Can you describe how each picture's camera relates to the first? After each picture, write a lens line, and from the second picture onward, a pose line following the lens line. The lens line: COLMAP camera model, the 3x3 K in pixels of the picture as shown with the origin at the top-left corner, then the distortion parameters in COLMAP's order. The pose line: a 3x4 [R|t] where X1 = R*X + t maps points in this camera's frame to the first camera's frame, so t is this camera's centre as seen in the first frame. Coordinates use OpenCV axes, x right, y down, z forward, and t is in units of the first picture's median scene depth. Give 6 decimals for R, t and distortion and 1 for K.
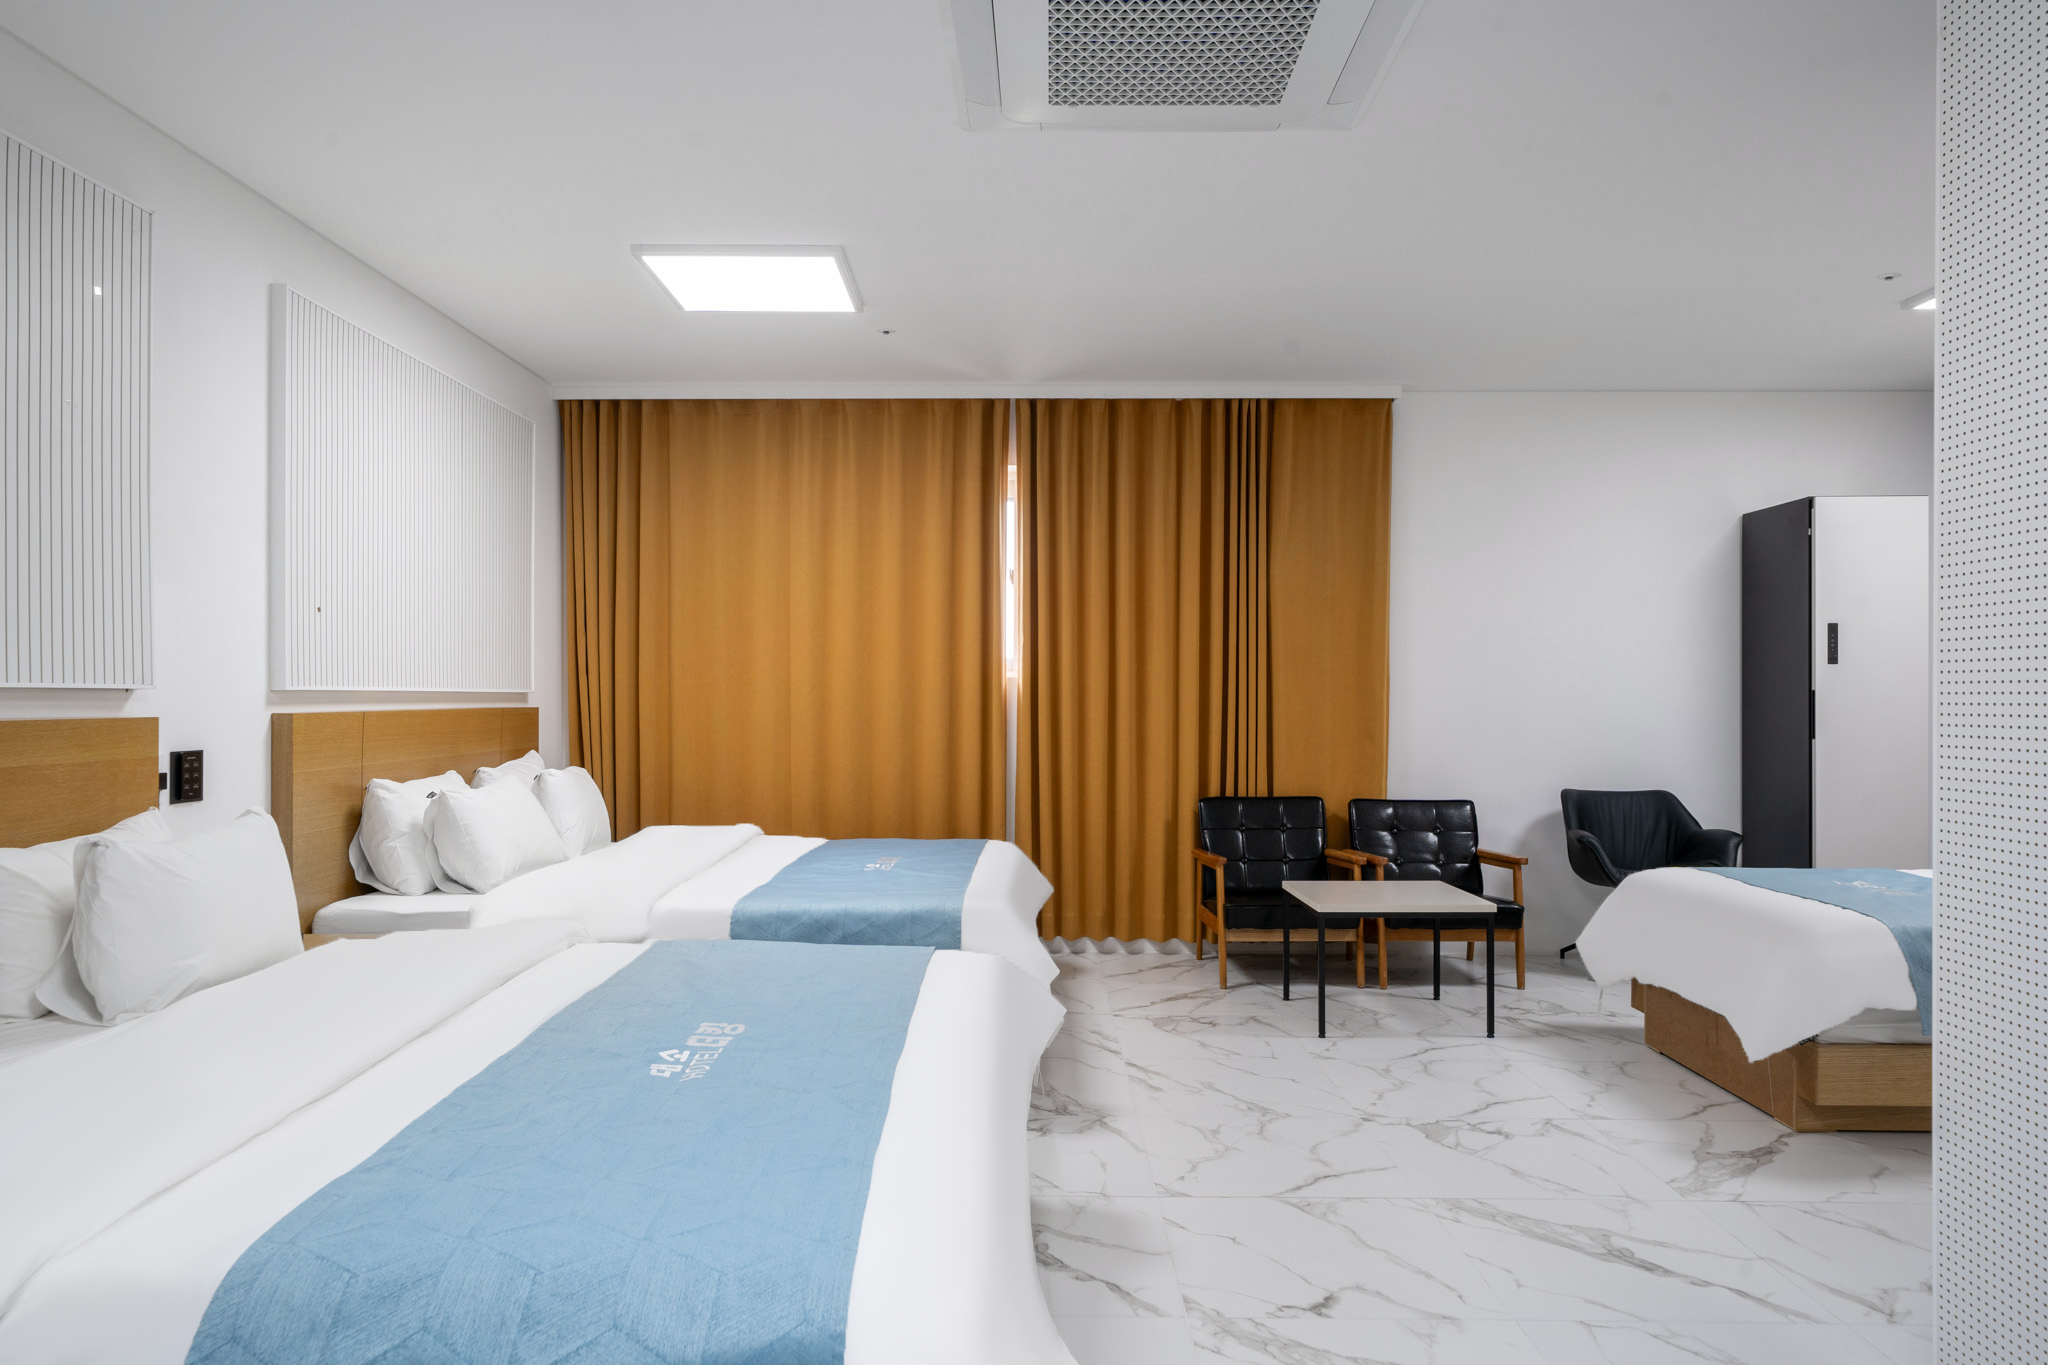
lens RADIAL K [[1388.5, 0, 1041.4], [0, 1388.5, 678.3], [0, 0, 1]] dist [0.006477, -0.012024]
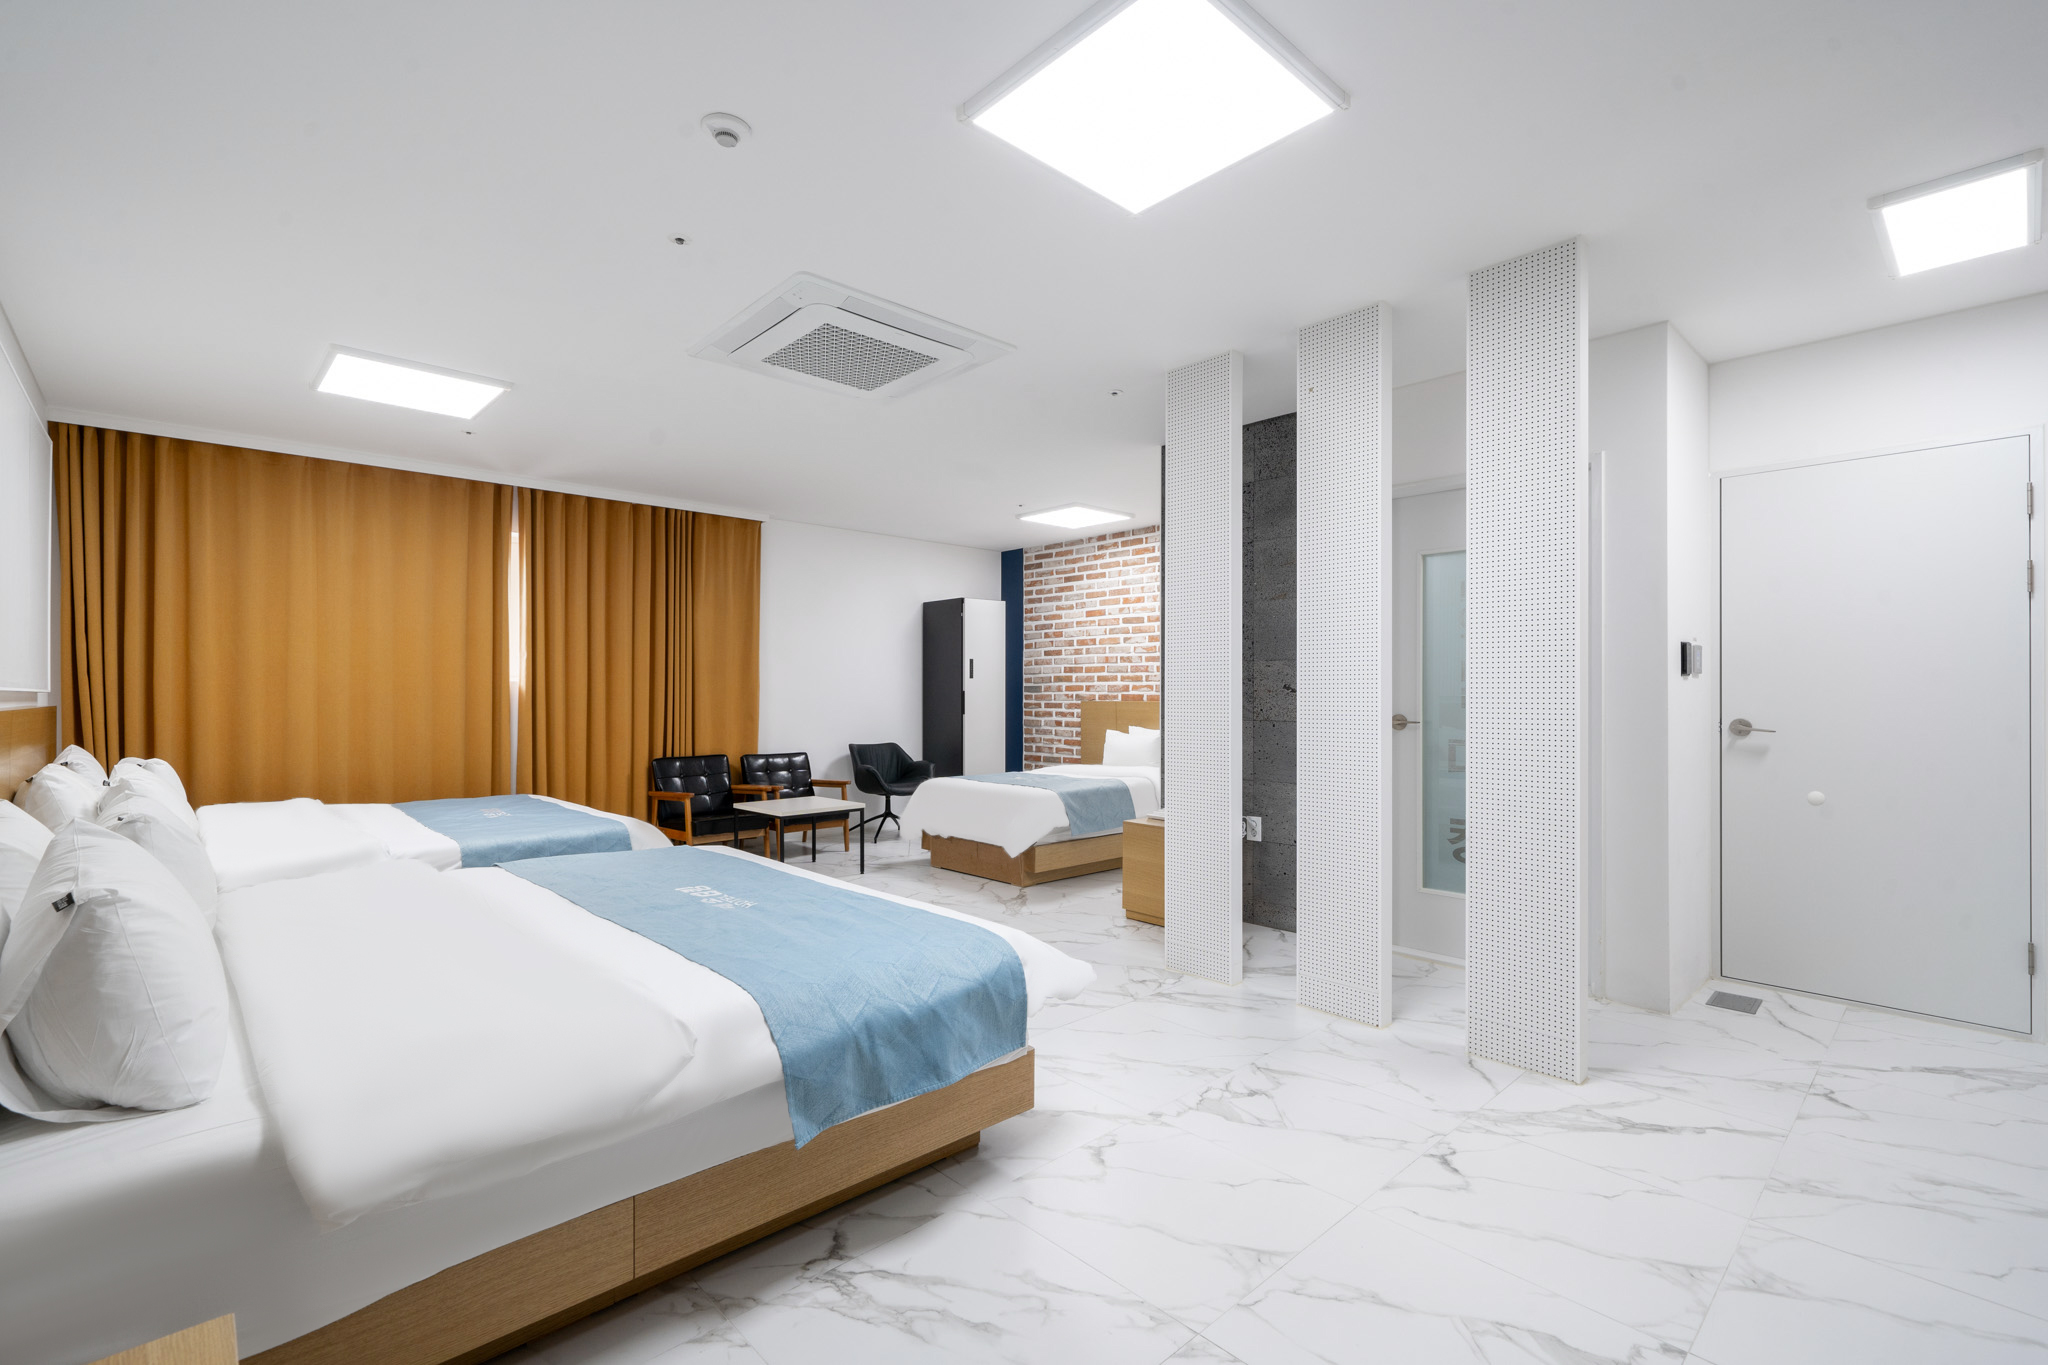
lens RADIAL K [[902.1, 0, 1012.9], [0, 902.1, 693.3], [0, 0, 1]] dist [-0.001452, -0.000117]
pose [[0.725354, -0.001382, 0.688374, -0.294379], [-0.005777, 0.999951, 0.008095, 0.000865], [-0.688352, -0.009848, 0.725310, -0.025758]]
